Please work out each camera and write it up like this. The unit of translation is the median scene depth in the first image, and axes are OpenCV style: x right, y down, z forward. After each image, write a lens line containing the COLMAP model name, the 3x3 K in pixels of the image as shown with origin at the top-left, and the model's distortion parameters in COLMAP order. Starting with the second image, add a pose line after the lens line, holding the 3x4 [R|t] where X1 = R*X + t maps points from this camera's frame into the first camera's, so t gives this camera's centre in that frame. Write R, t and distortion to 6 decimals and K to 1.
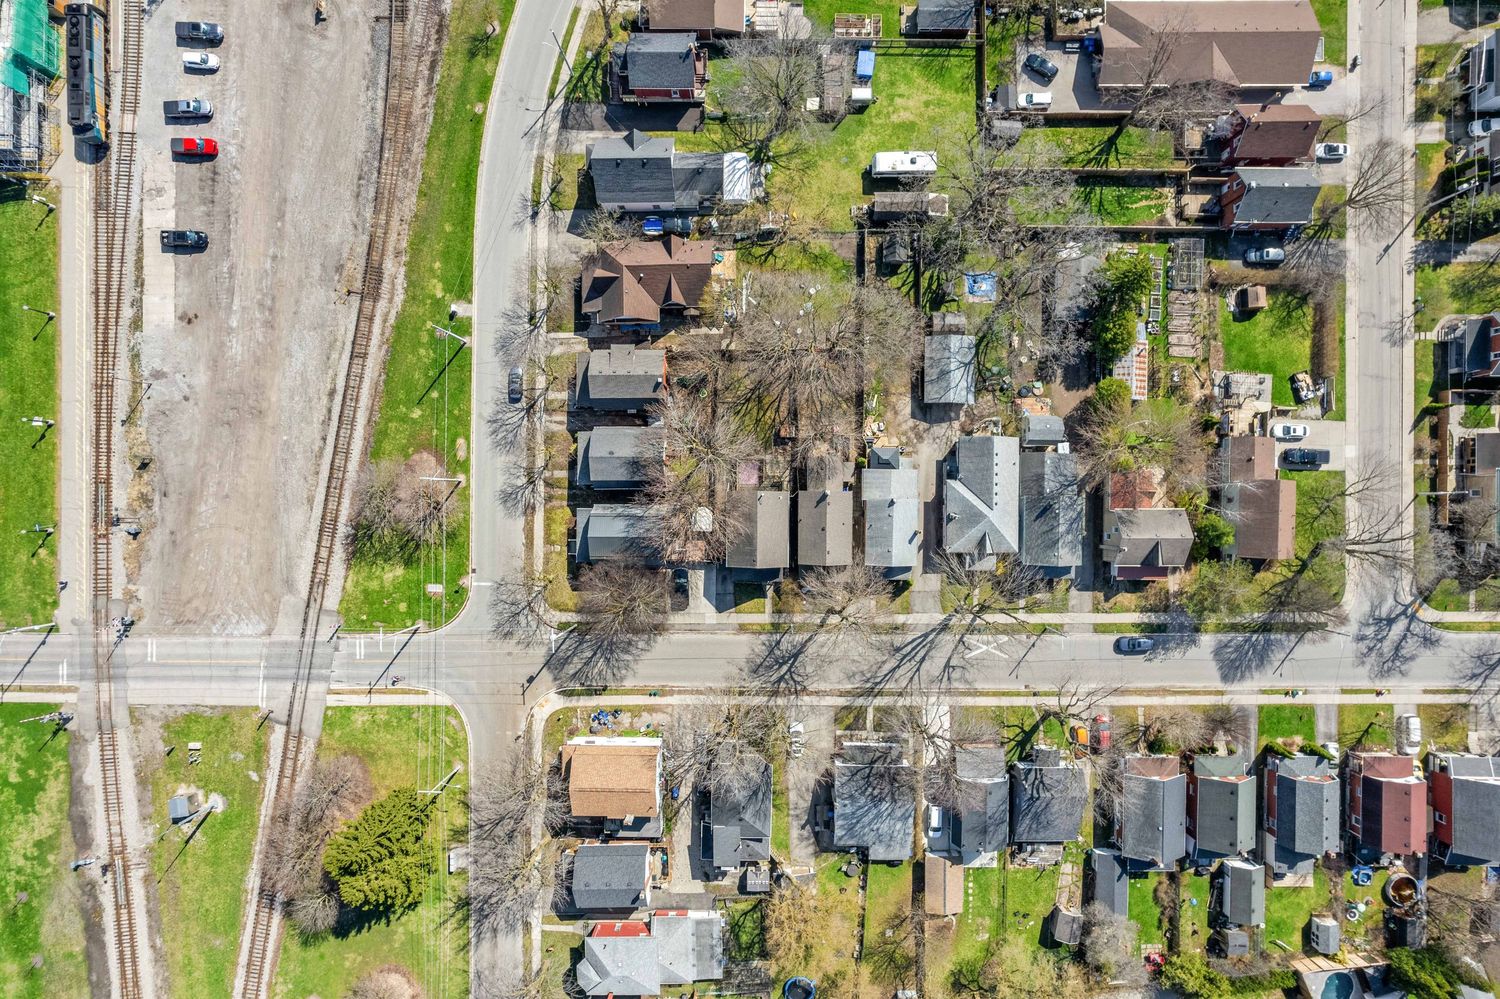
lens RADIAL K [[955.5, 0, 756.5], [0, 955.5, 500.6], [0, 0, 1]] dist [-0.064521, 0.045062]
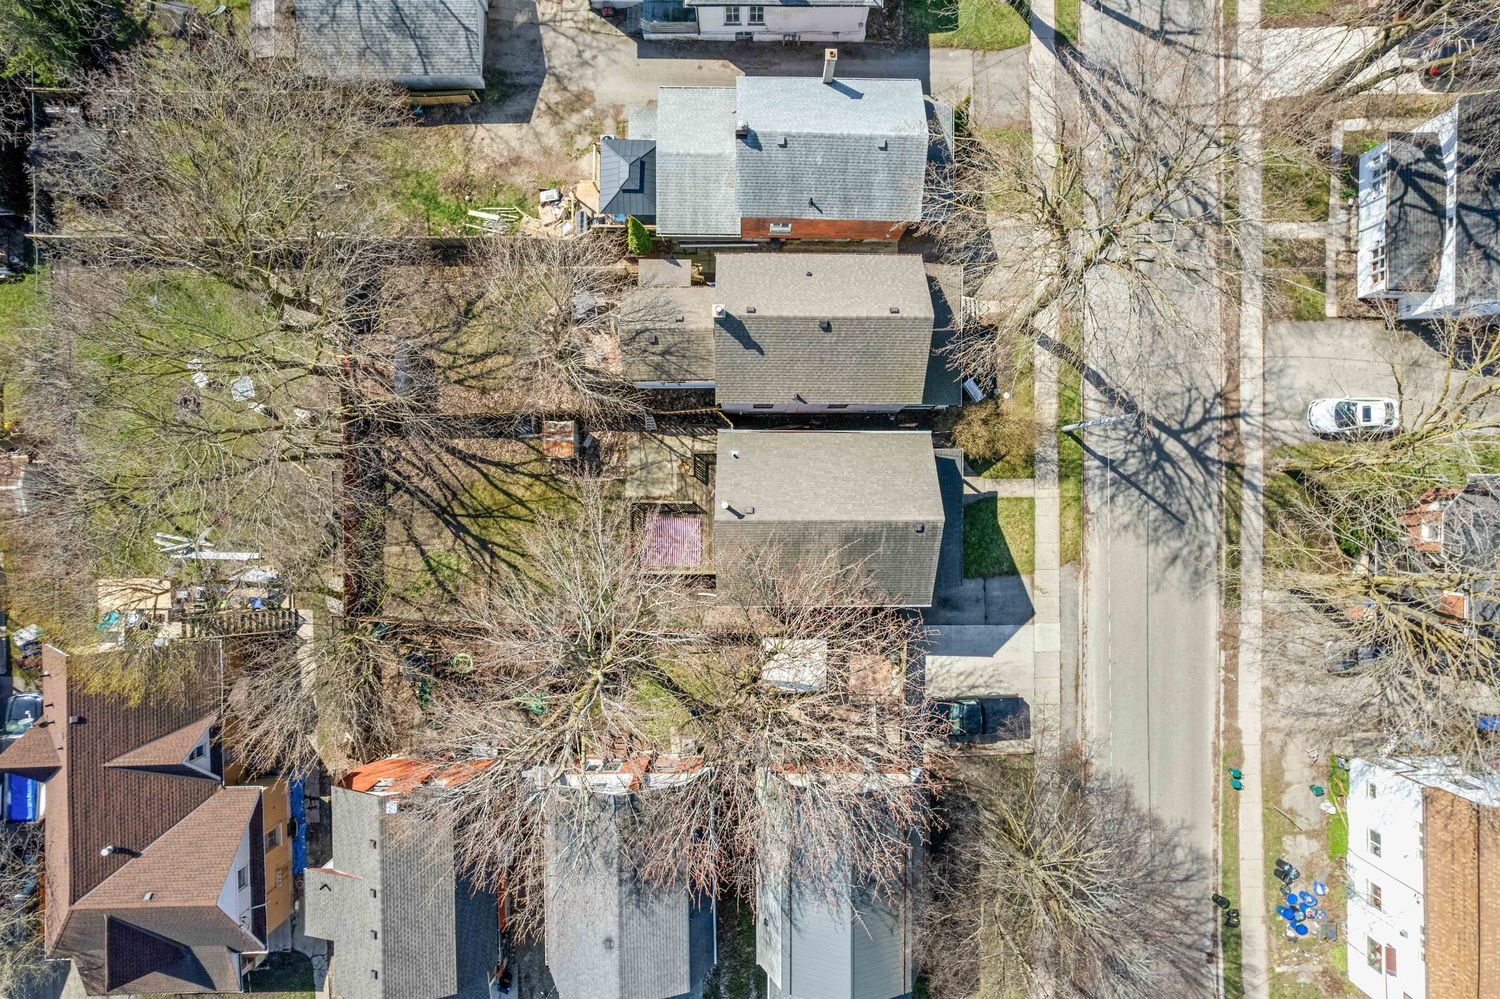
lens RADIAL K [[955.5, 0, 756.5], [0, 955.5, 500.6], [0, 0, 1]] dist [-0.064521, 0.045062]
pose [[-0.005205, -0.999914, 0.012018, 0.003537], [0.999964, -0.005124, 0.006760, 0.002371], [-0.006698, 0.012052, 0.999905, 0.616641]]
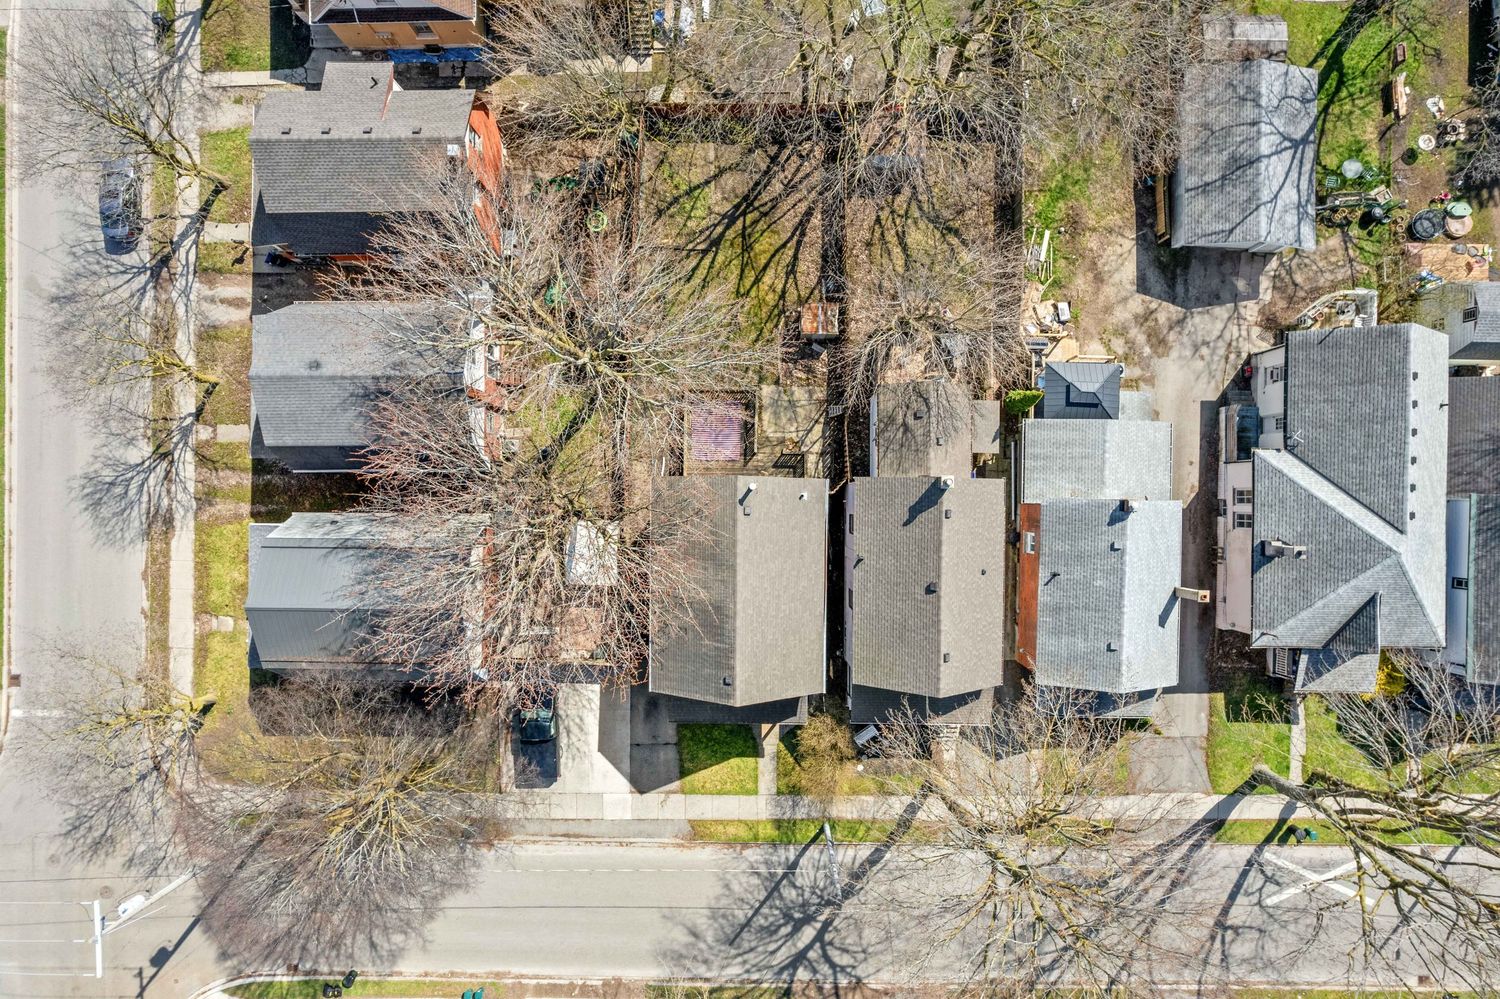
lens RADIAL K [[955.5, 0, 756.5], [0, 955.5, 500.6], [0, 0, 1]] dist [-0.064521, 0.045062]
pose [[0.999919, 0.003376, 0.012301, 0.003242], [-0.003365, 0.999994, -0.000869, -0.000965], [-0.012304, 0.000828, 0.999924, 0.617364]]
